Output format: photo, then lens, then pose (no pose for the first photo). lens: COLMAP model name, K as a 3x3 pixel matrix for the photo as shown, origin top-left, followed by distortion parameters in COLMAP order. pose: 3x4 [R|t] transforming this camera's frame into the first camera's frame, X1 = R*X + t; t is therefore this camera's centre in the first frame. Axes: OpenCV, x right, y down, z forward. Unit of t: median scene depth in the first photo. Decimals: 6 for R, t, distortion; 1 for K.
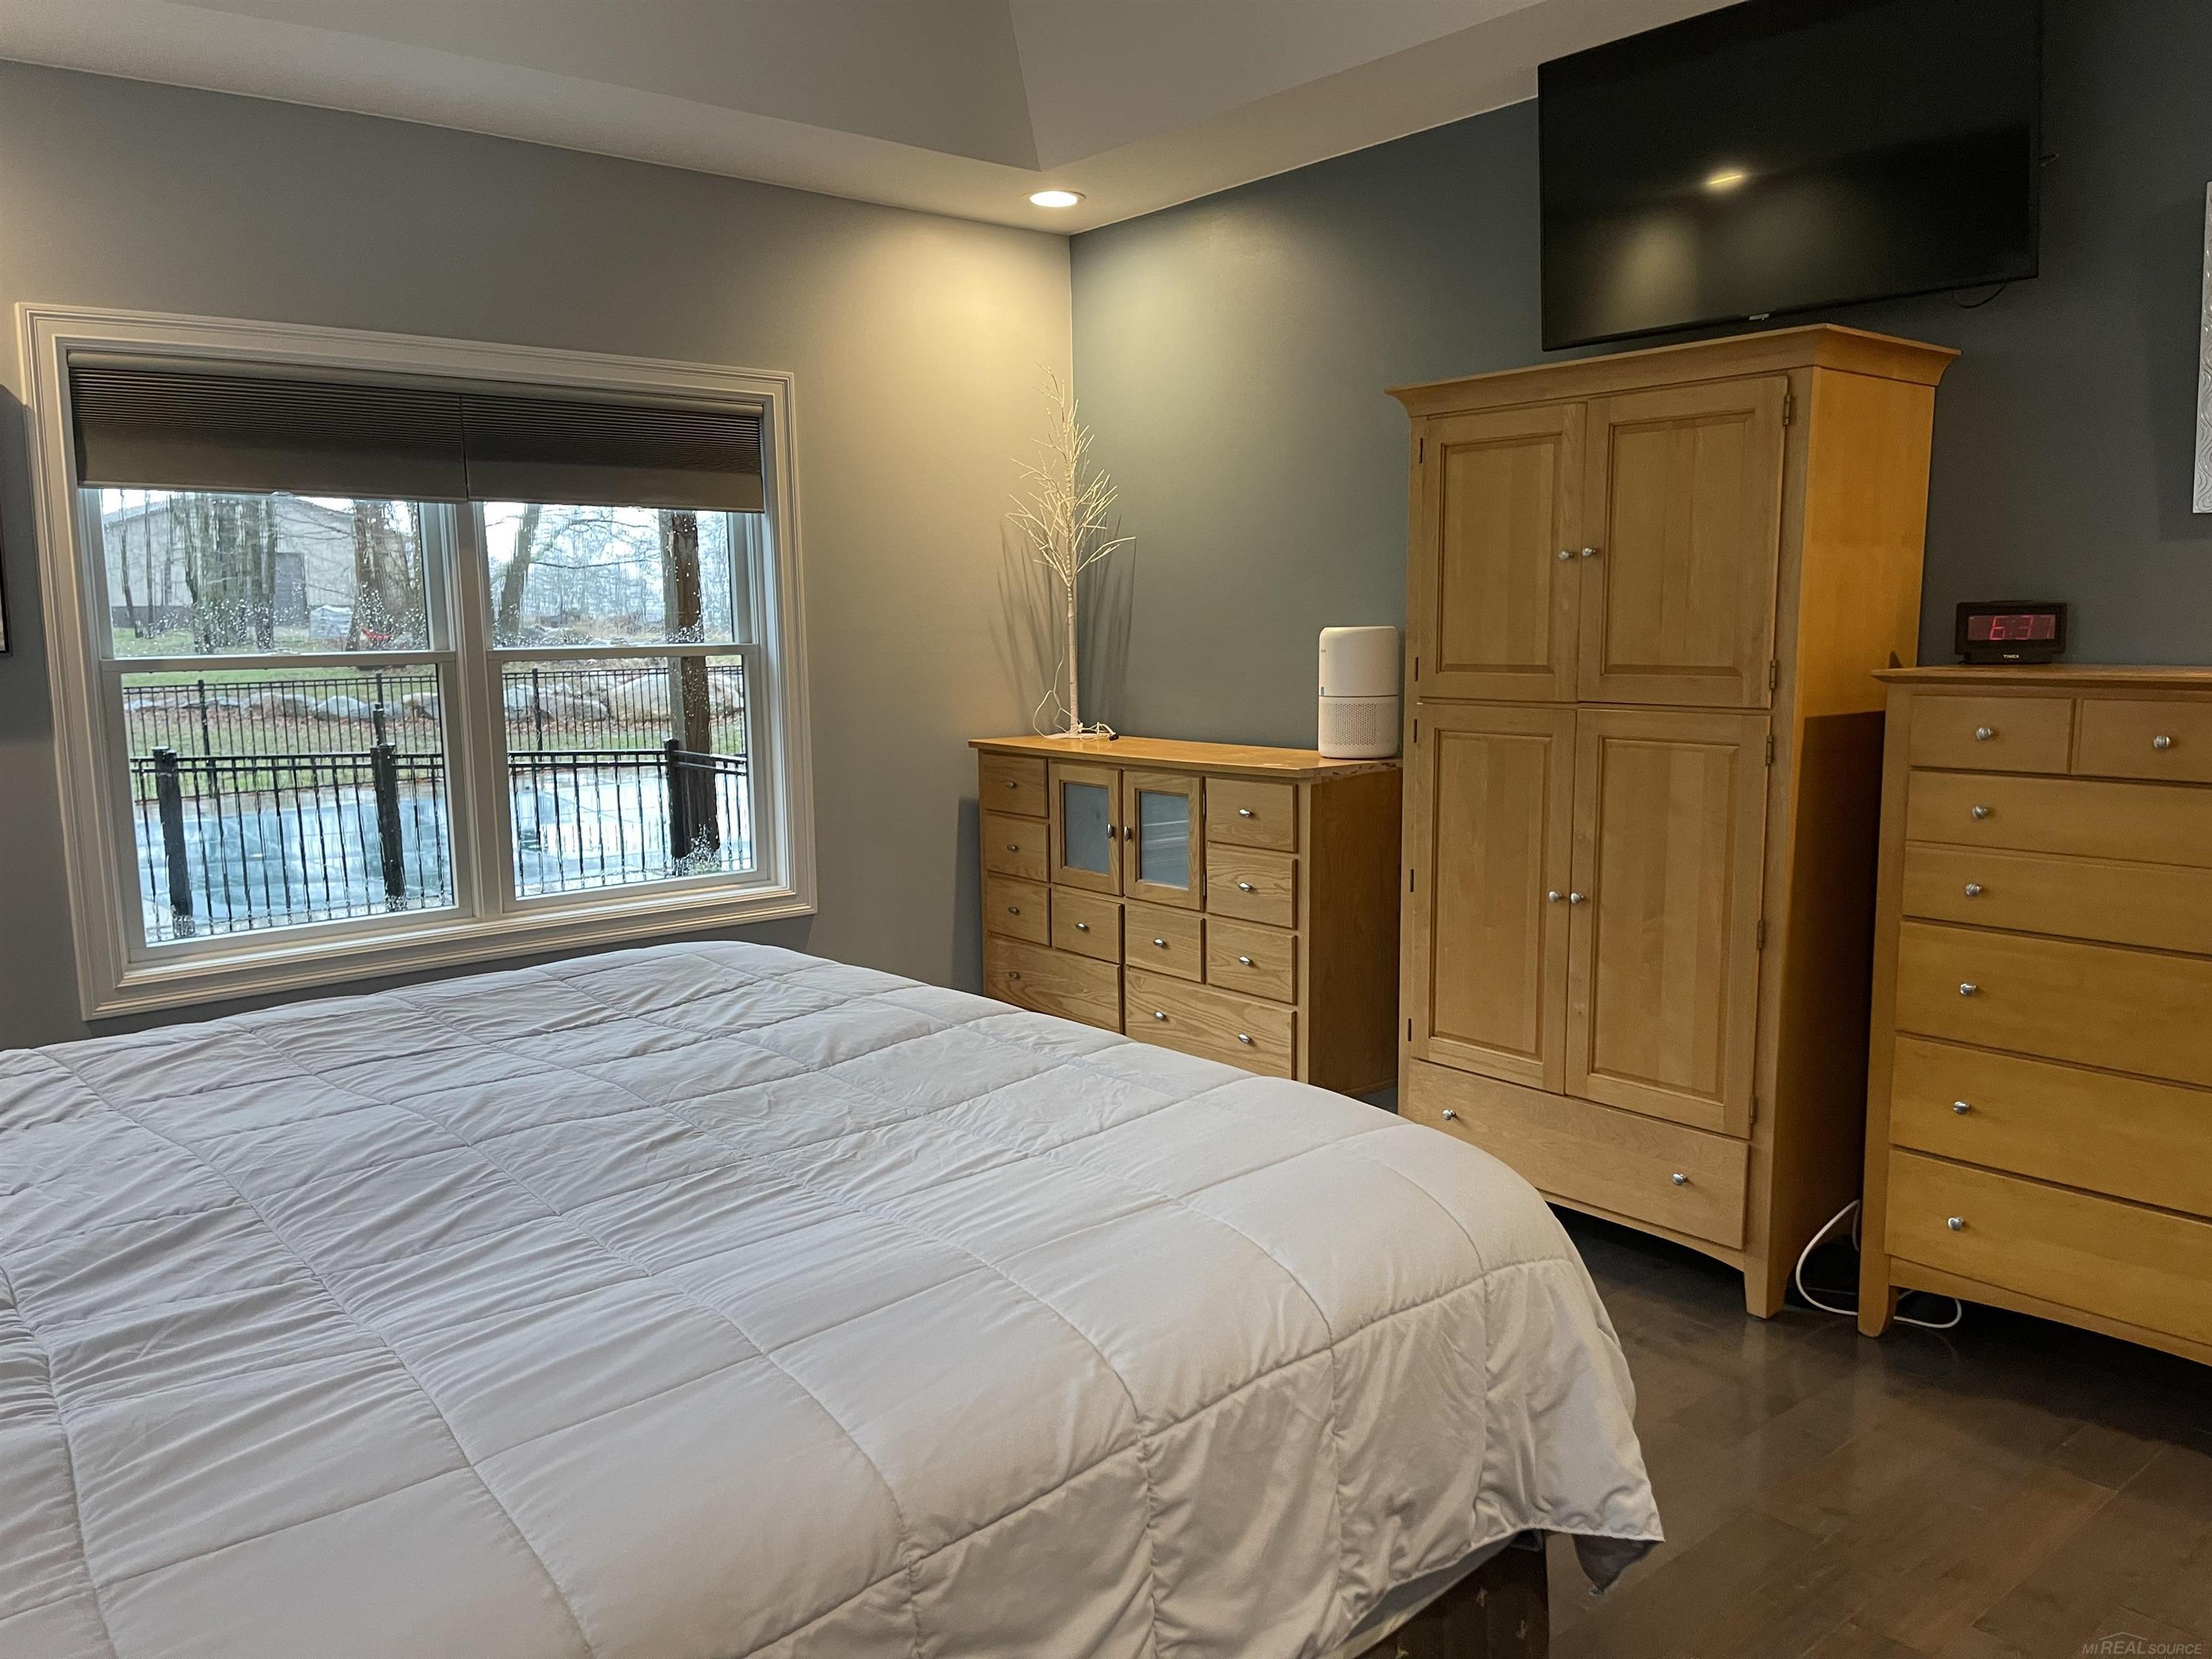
lens RADIAL K [[1682.0, 0, 1104.3], [0, 1682.0, 833.6], [0, 0, 1]] dist [0.068503, -0.062431]
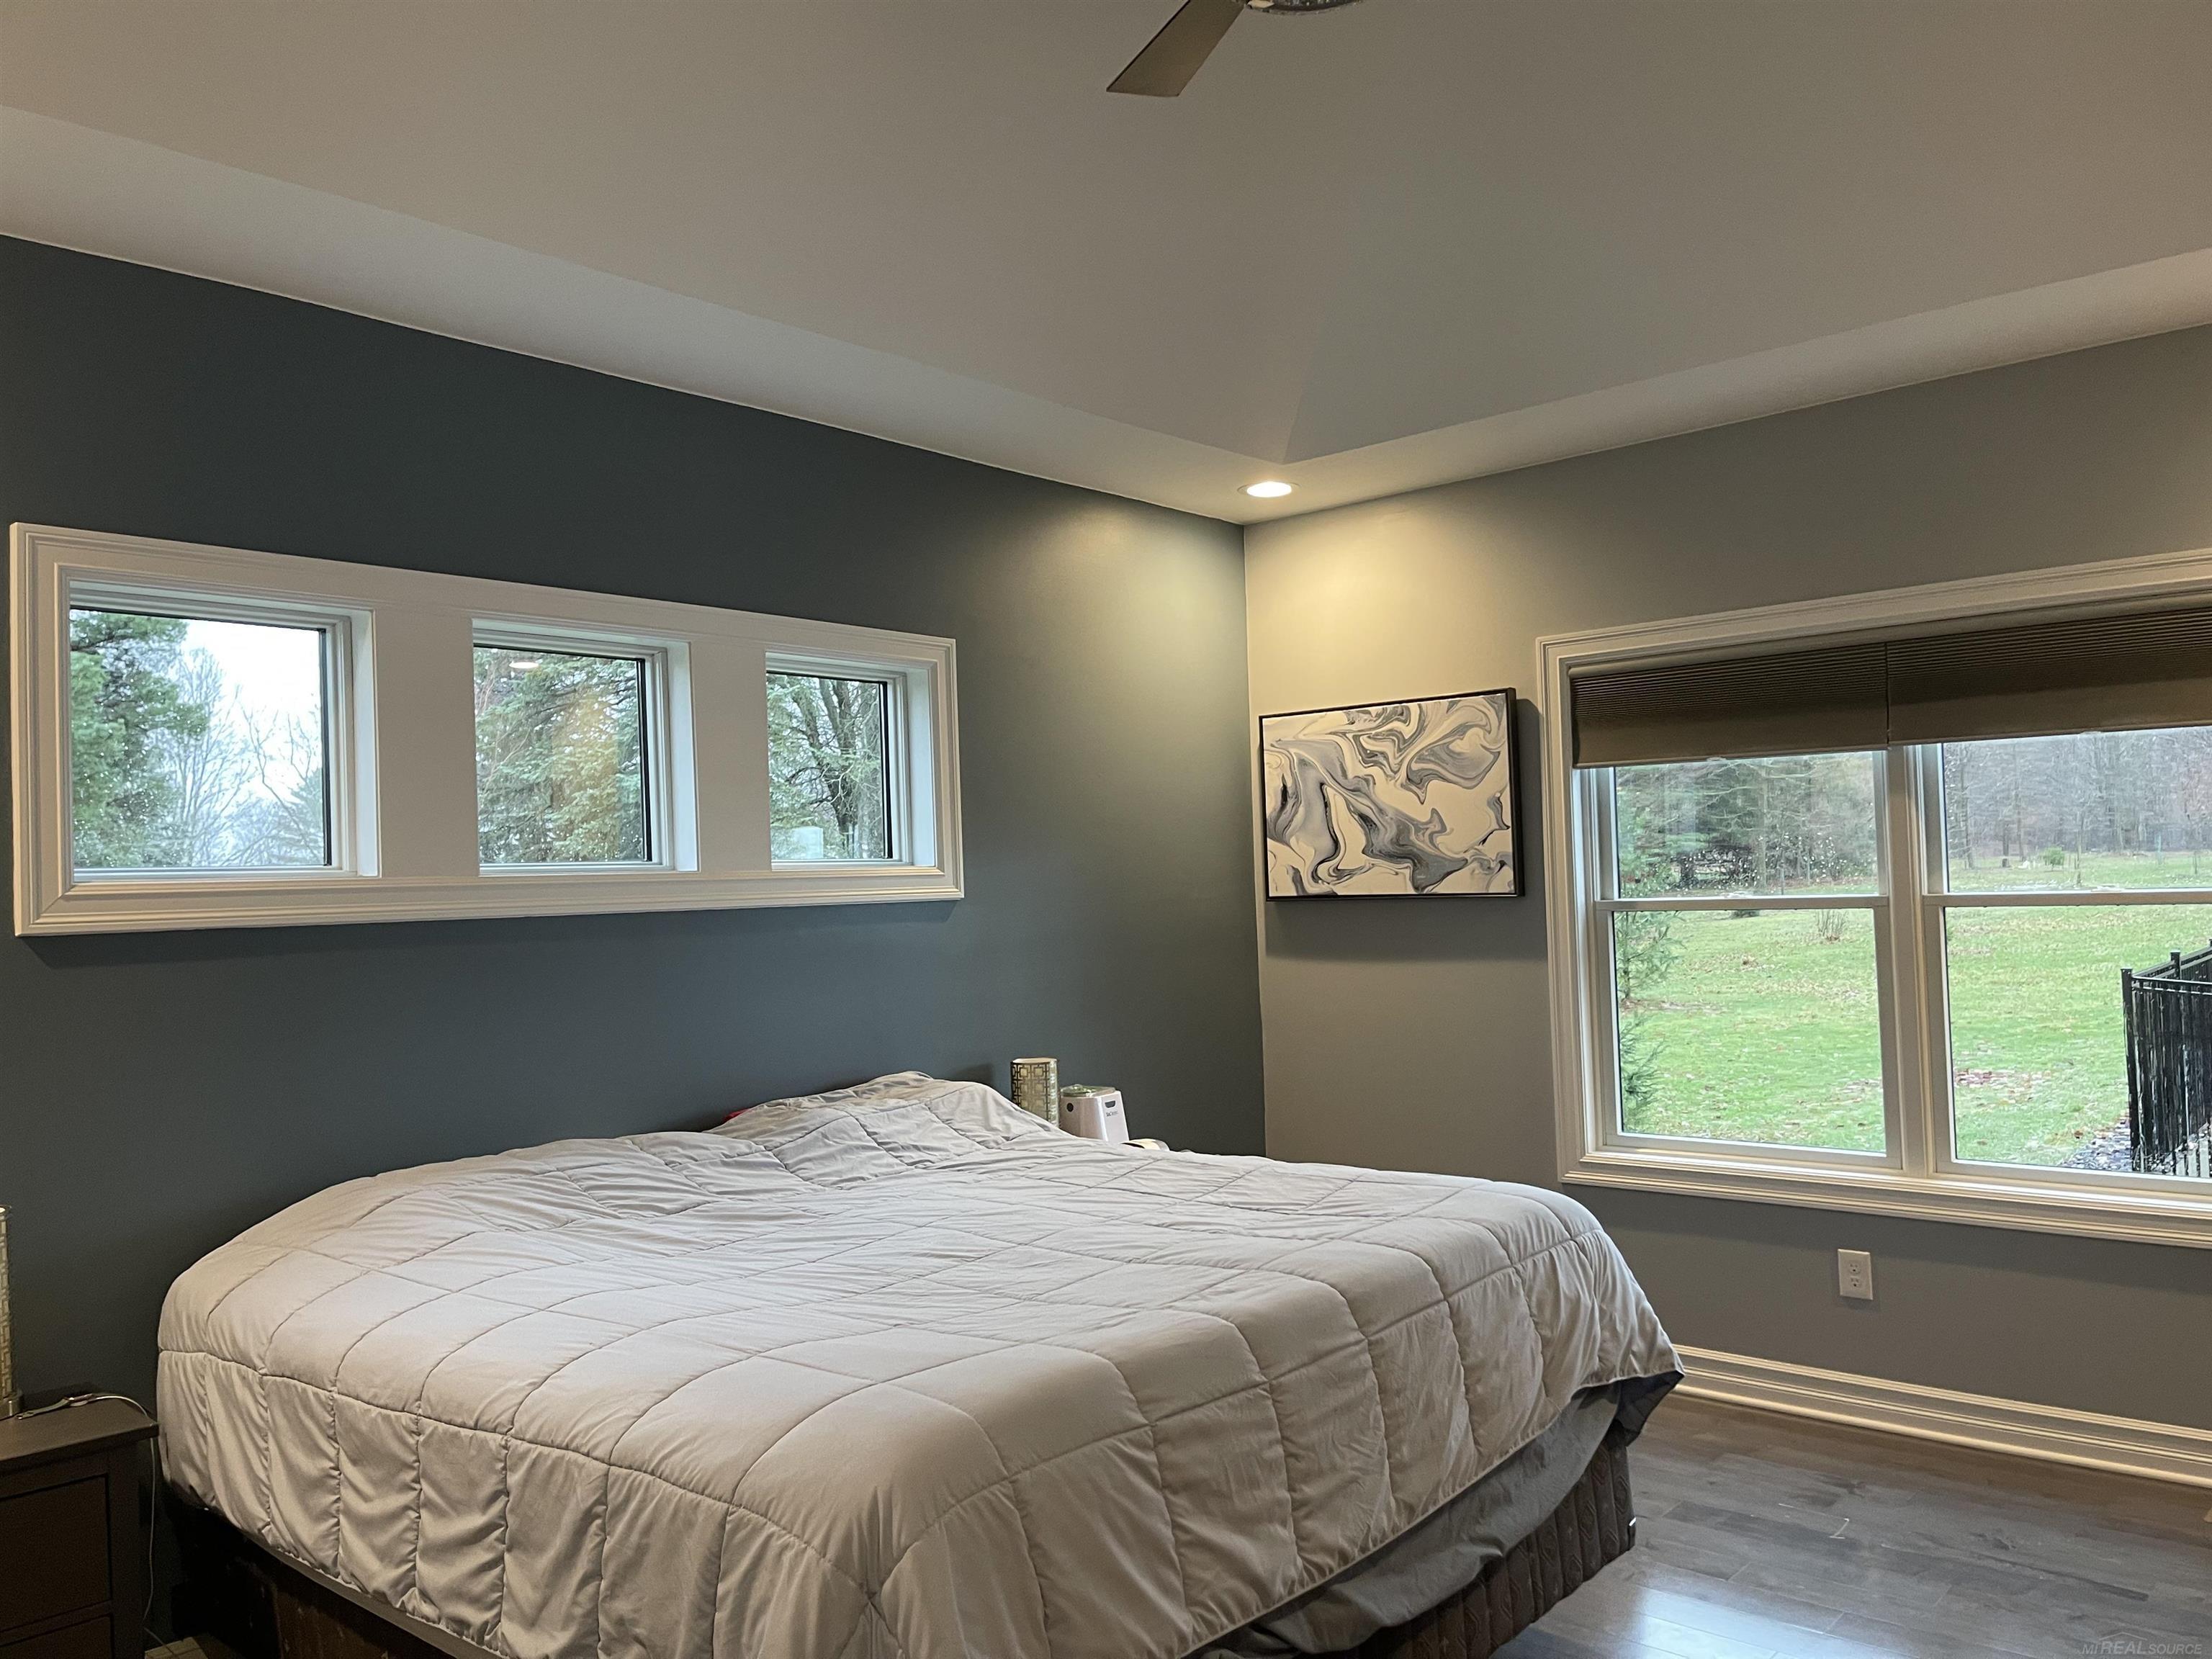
lens RADIAL K [[1682.0, 0, 1104.6], [0, 1682.0, 835.0], [0, 0, 1]] dist [0.068503, -0.062431]
pose [[0.136193, -0.017453, -0.990529, 0.628207], [-0.108018, 0.993622, -0.032360, -0.072756], [0.984776, 0.111402, 0.133439, 0.487854]]
